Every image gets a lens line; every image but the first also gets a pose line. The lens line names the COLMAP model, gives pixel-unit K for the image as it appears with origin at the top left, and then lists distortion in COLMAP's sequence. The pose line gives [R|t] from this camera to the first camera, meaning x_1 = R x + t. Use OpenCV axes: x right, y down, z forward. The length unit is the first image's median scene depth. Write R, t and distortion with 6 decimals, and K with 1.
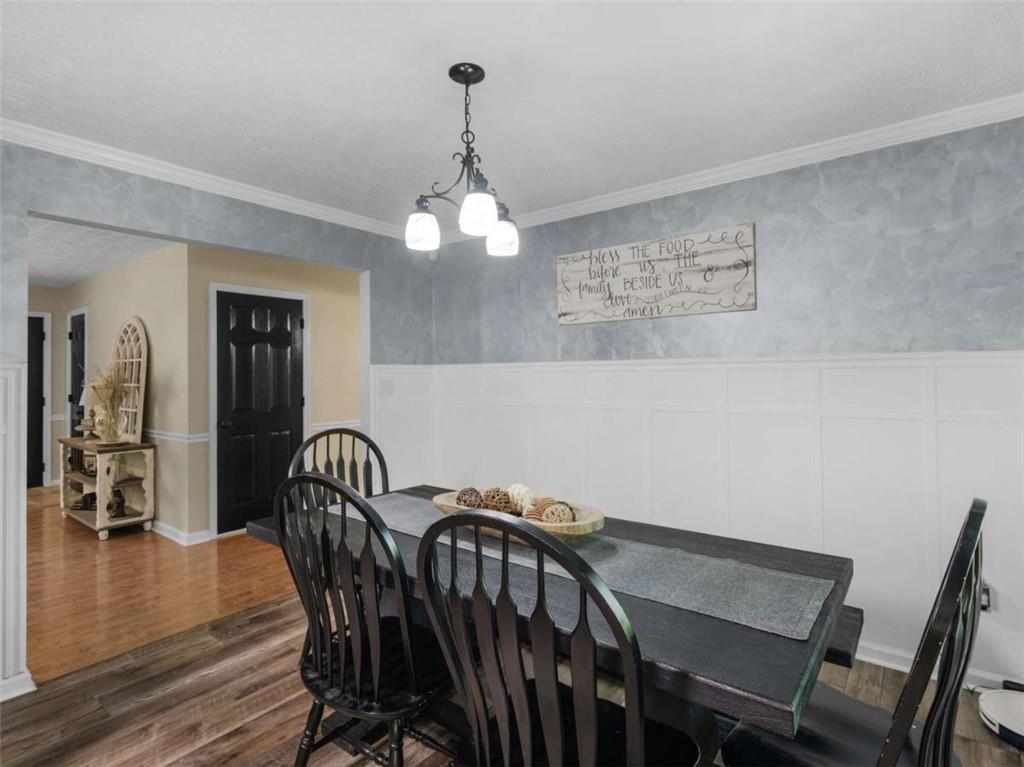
lens RADIAL K [[528.7, 0, 511.6], [0, 528.7, 374.6], [0, 0, 1]] dist [0.006545, 0.001441]
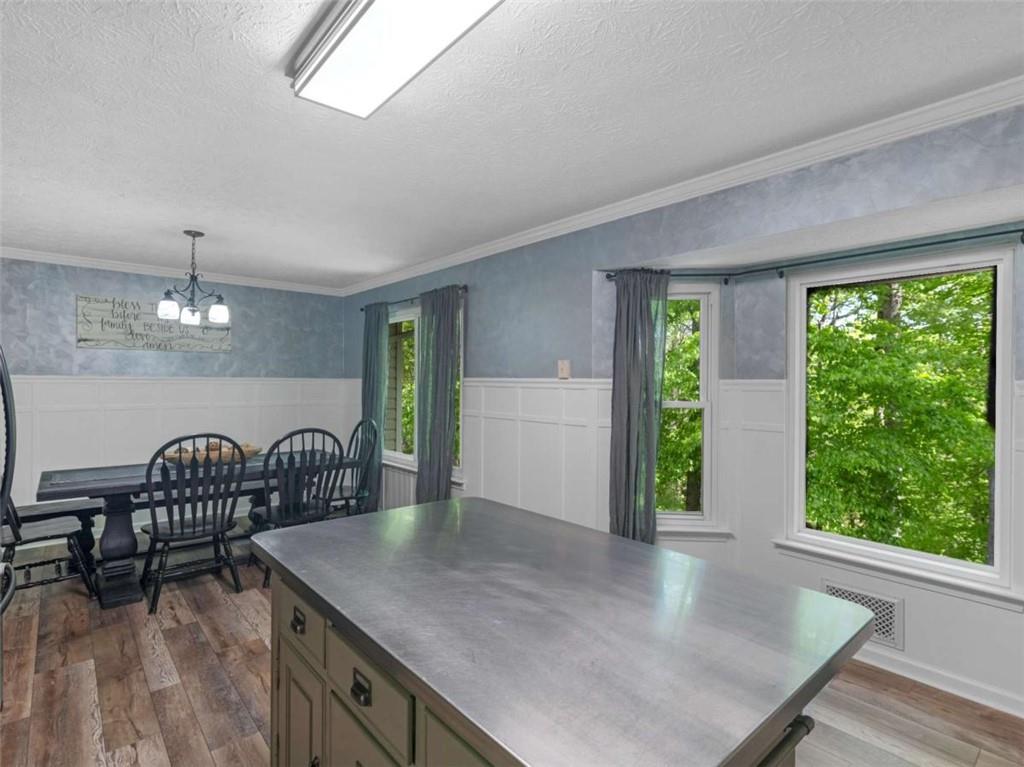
lens RADIAL K [[528.7, 0, 510.8], [0, 528.7, 383.6], [0, 0, 1]] dist [0.006545, 0.001441]
pose [[0.193520, 0.008373, 0.981061, -1.080477], [-0.011688, 0.999912, -0.006228, -0.010331], [-0.981027, -0.010261, 0.193601, -0.327361]]
